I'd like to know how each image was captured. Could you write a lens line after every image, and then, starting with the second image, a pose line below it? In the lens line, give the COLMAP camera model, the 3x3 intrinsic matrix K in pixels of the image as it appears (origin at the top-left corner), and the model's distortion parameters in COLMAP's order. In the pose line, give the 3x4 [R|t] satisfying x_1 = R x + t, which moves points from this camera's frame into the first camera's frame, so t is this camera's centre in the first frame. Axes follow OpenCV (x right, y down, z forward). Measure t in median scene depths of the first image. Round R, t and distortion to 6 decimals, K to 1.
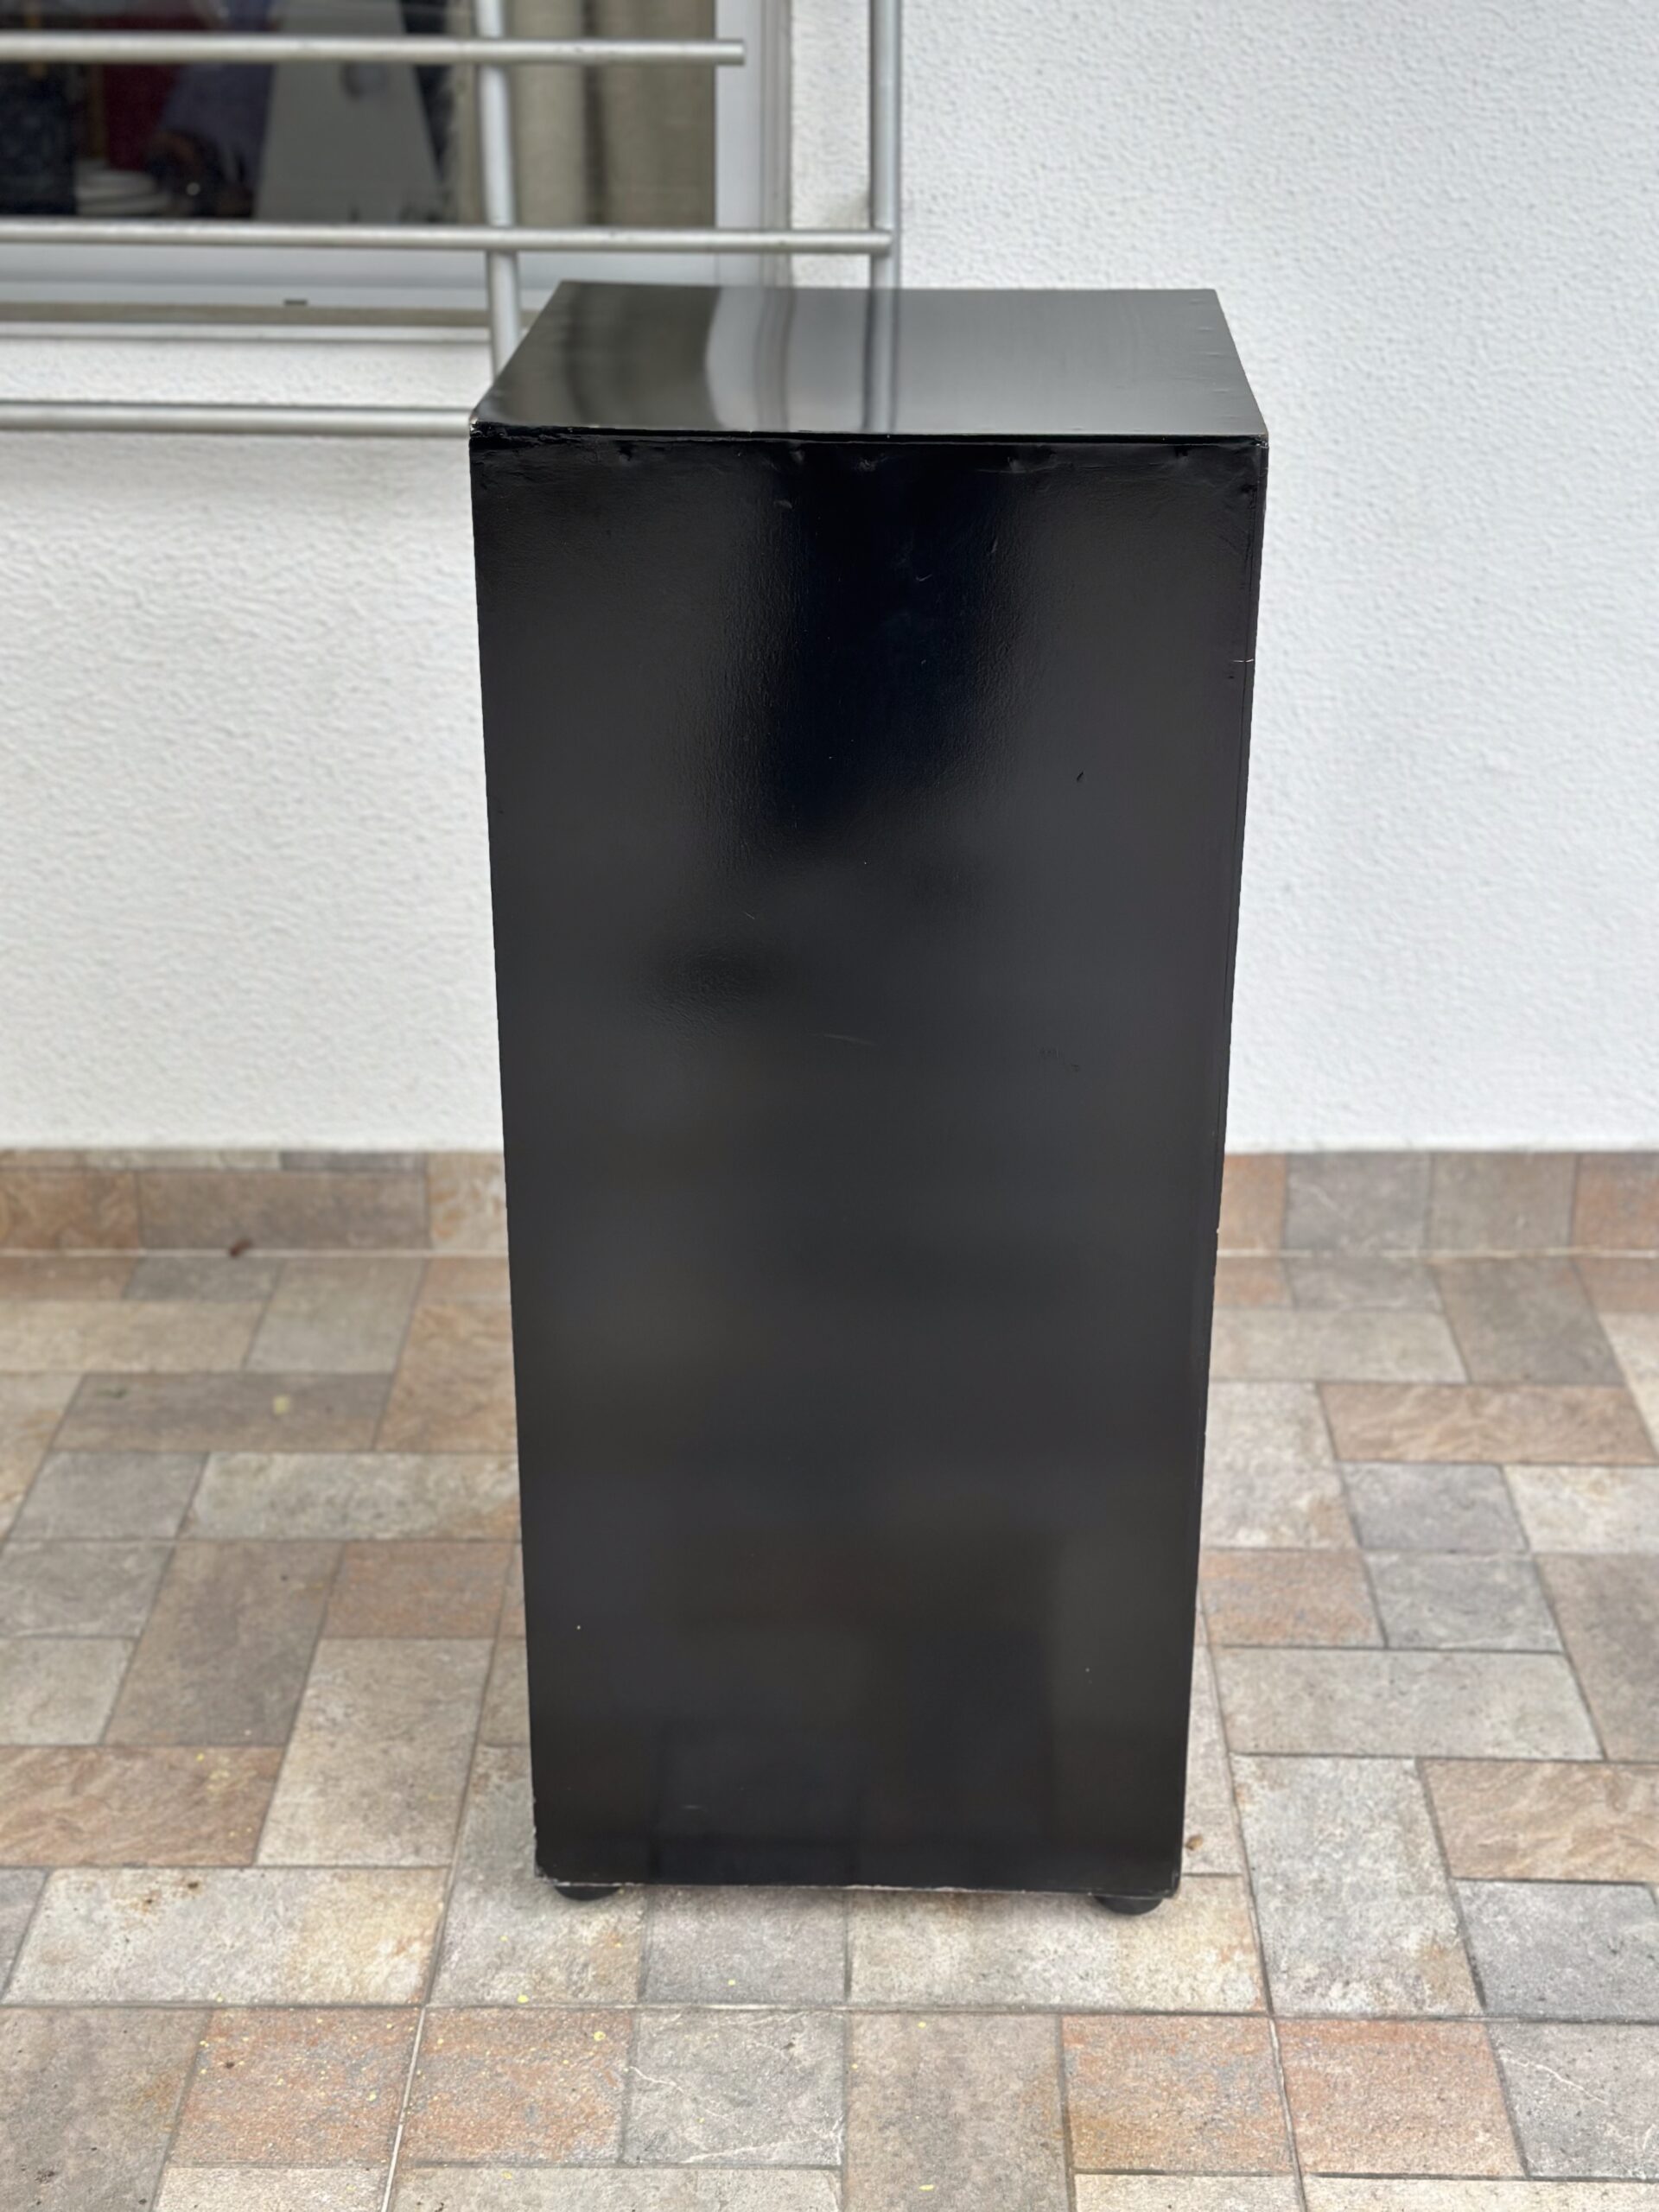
lens RADIAL K [[3117.6, 0, 809.4], [0, 3117.6, 1166.3], [0, 0, 1]] dist [0.124566, 0.000000]
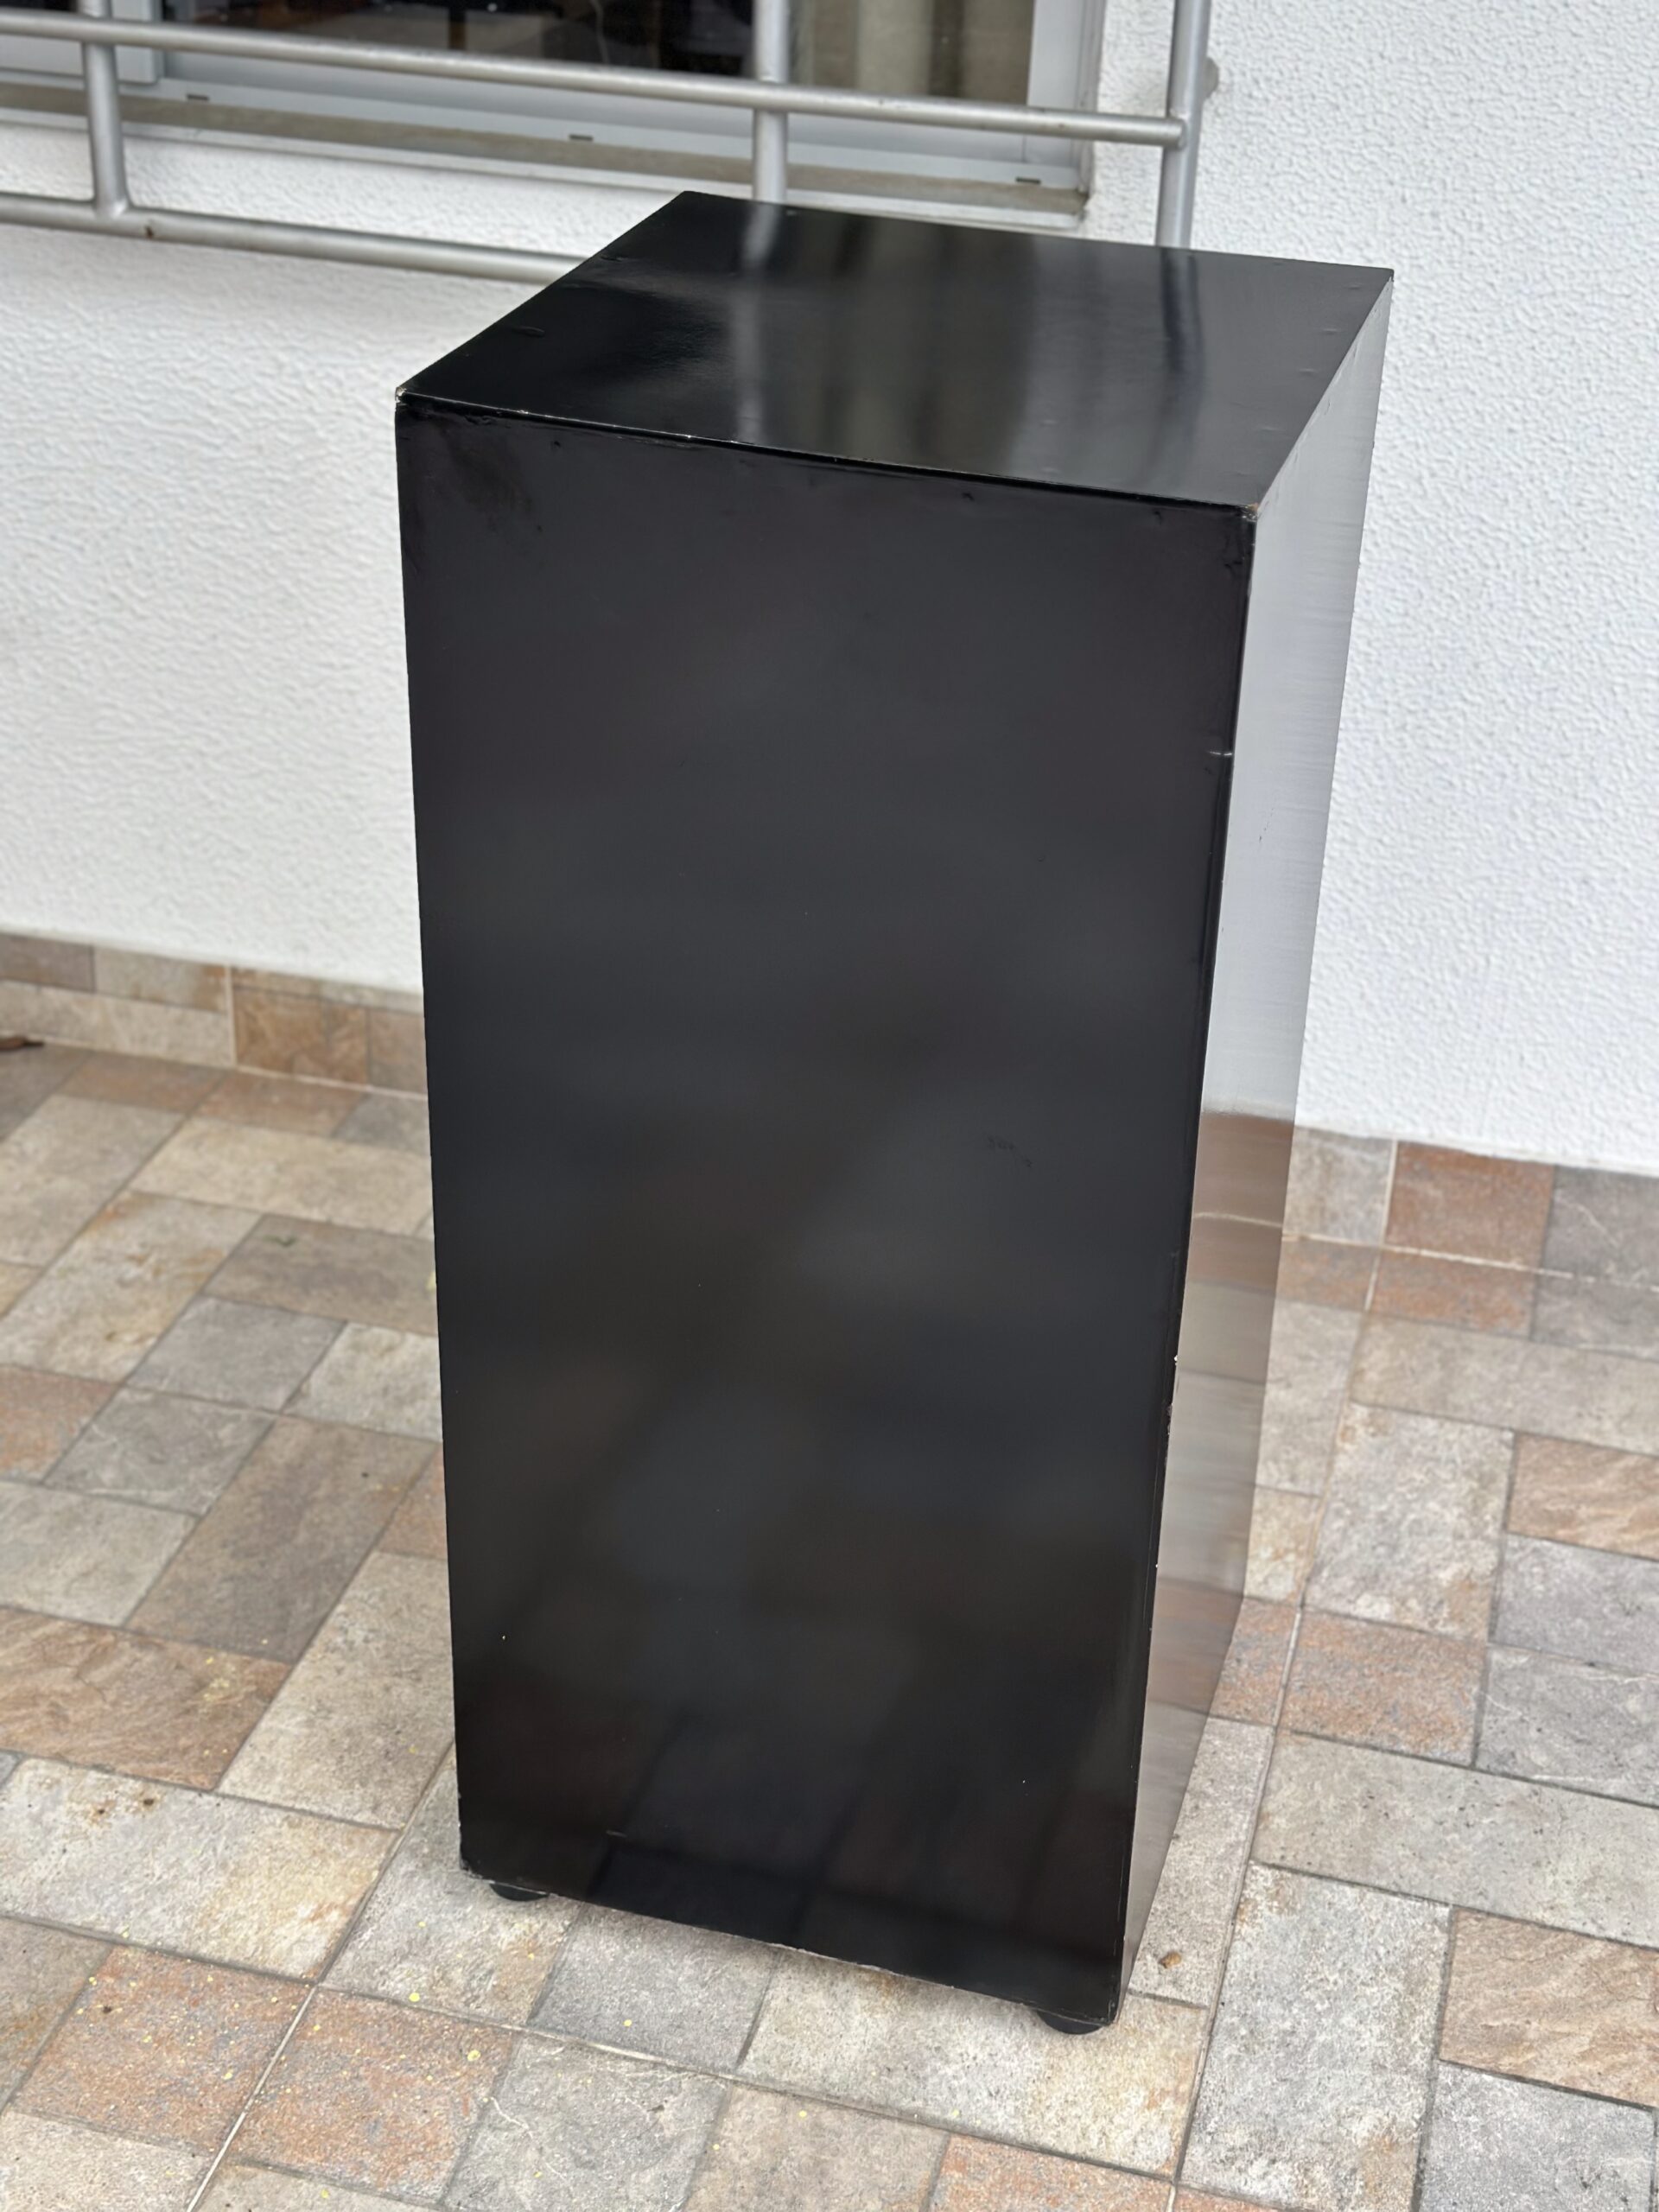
lens RADIAL K [[3117.6, 0, 842.2], [0, 3117.6, 1118.6], [0, 0, 1]] dist [0.124566, 0.000000]
pose [[0.969282, 0.146097, -0.197861, 0.156056], [-0.130213, 0.987291, 0.091110, -0.088243], [0.208657, -0.062547, 0.975987, 0.083952]]
